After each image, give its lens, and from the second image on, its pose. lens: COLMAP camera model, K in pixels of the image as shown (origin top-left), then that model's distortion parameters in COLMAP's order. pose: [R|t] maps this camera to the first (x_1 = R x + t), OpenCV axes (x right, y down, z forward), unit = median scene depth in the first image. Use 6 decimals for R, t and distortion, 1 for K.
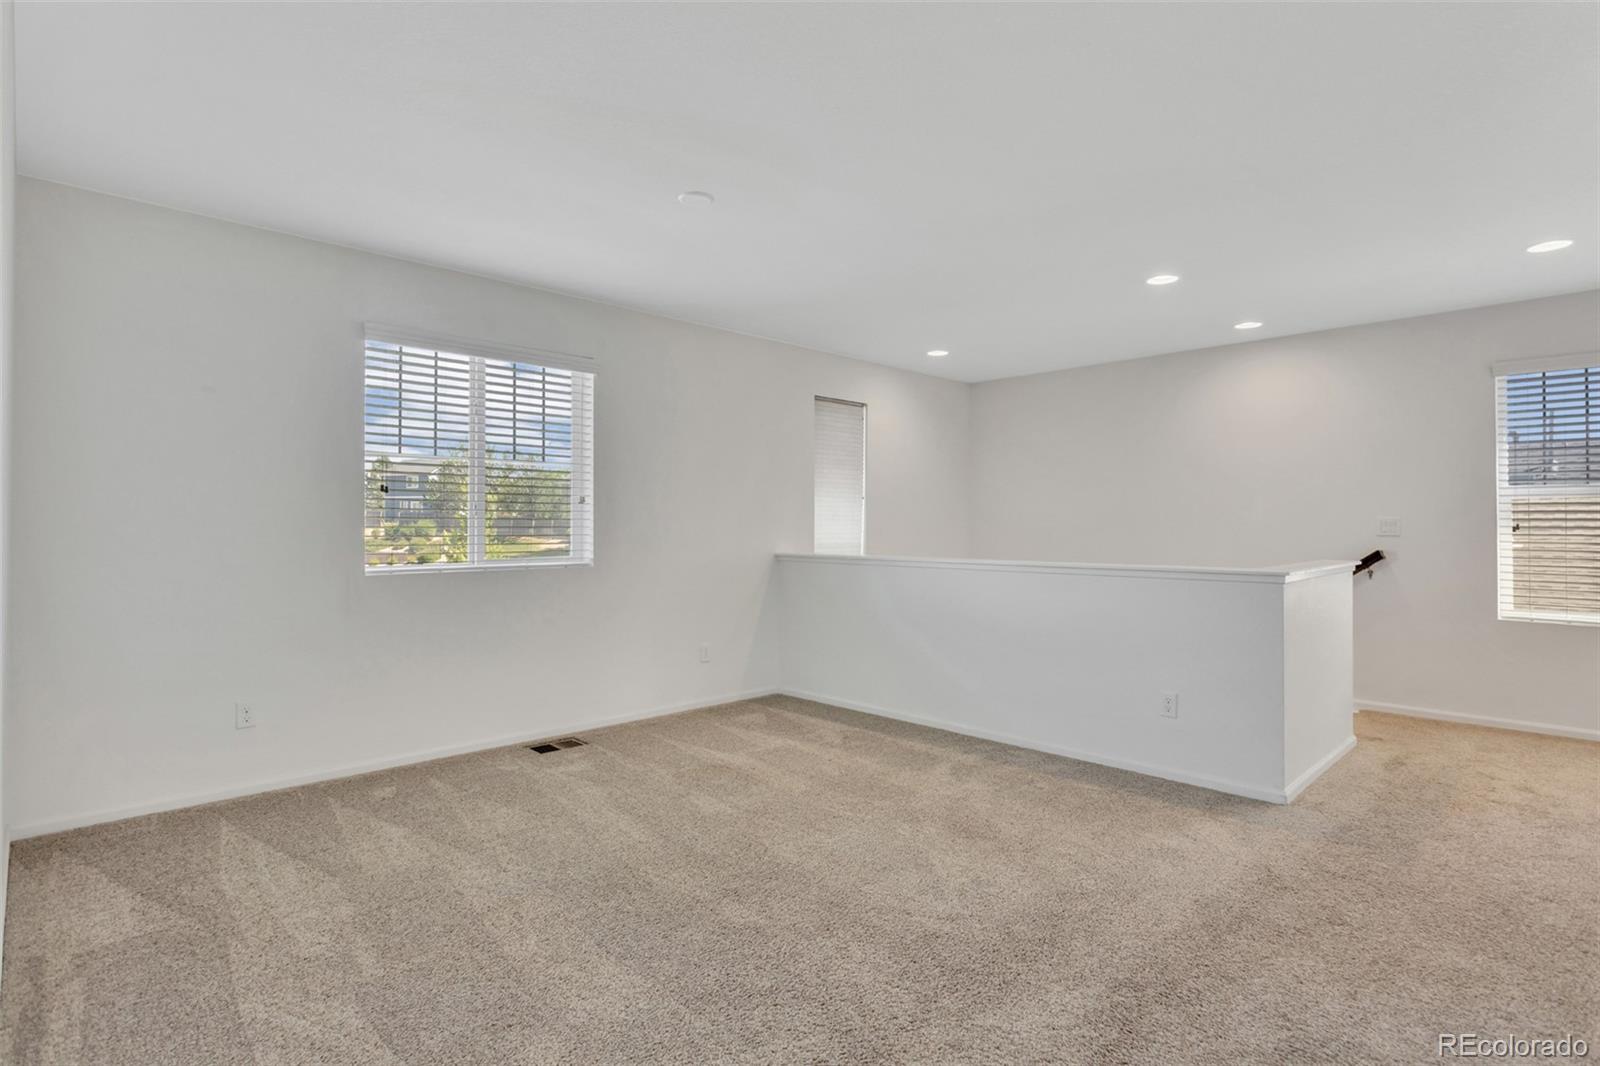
lens RADIAL K [[808.5, 0, 793.5], [0, 808.5, 529.2], [0, 0, 1]] dist [-0.004276, -0.000358]
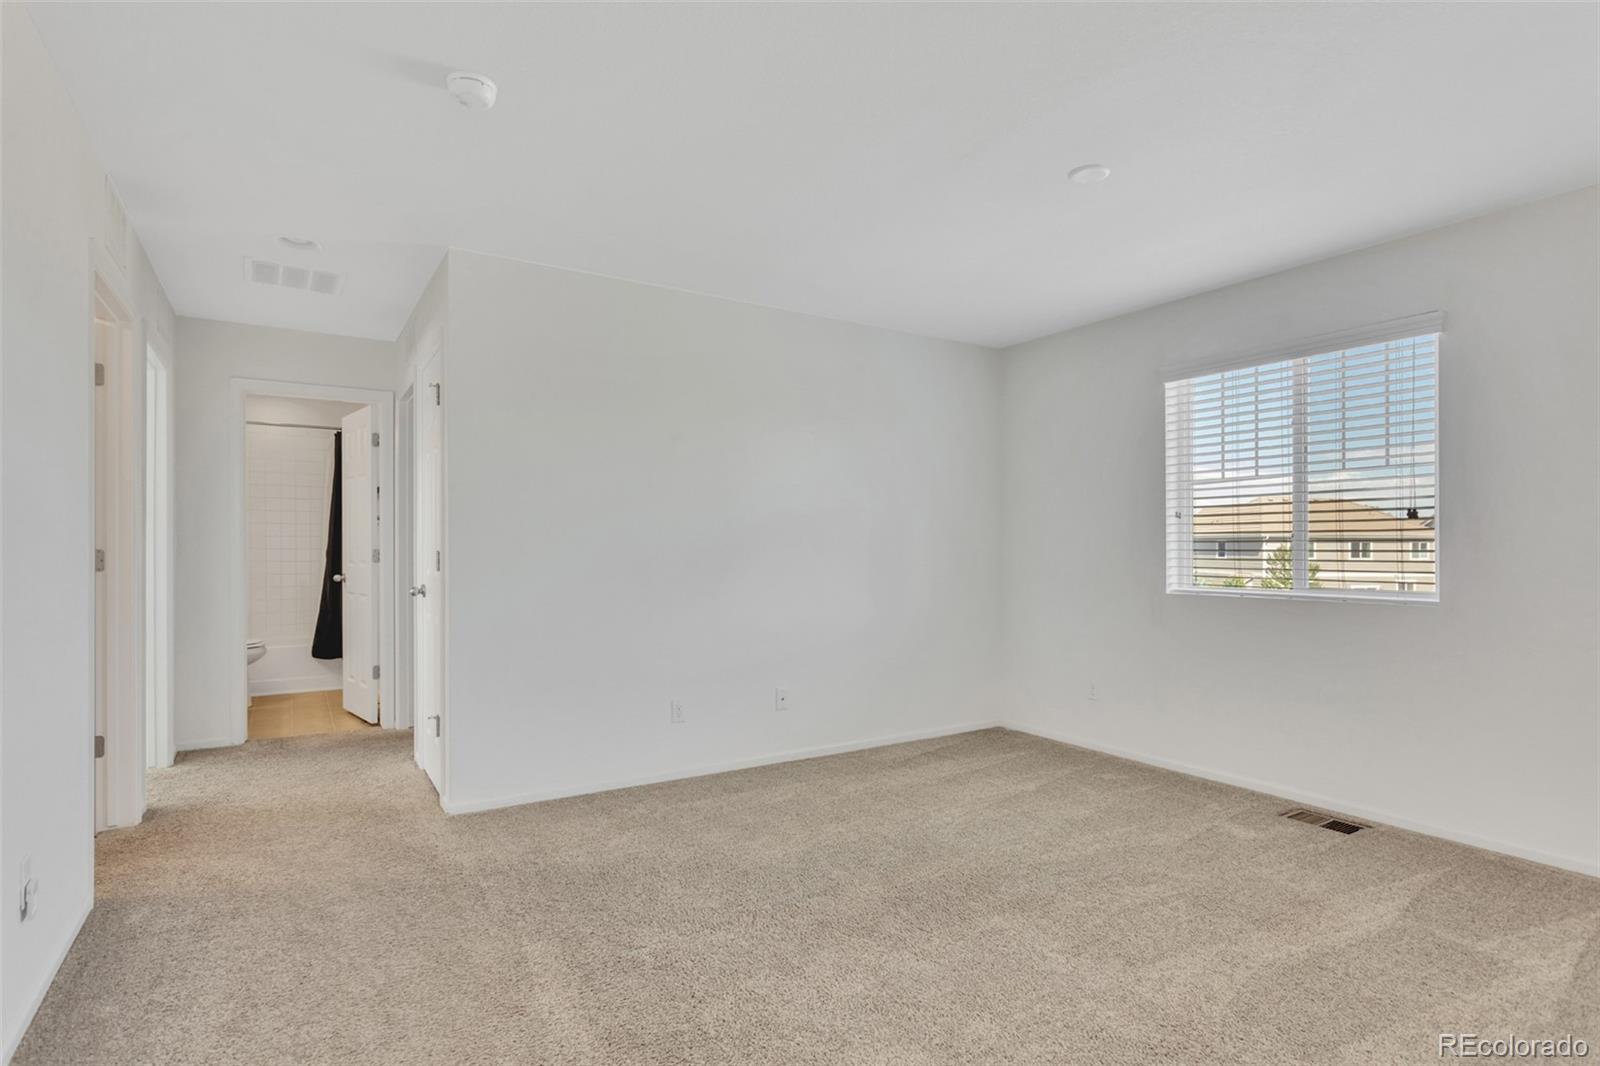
lens RADIAL K [[808.5, 0, 793.5], [0, 808.5, 529.2], [0, 0, 1]] dist [-0.004276, -0.000358]
pose [[-0.201277, -0.025140, -0.979212, 0.824583], [-0.006825, 0.999682, -0.024263, 0.000965], [0.979511, 0.001799, -0.201385, 0.874720]]
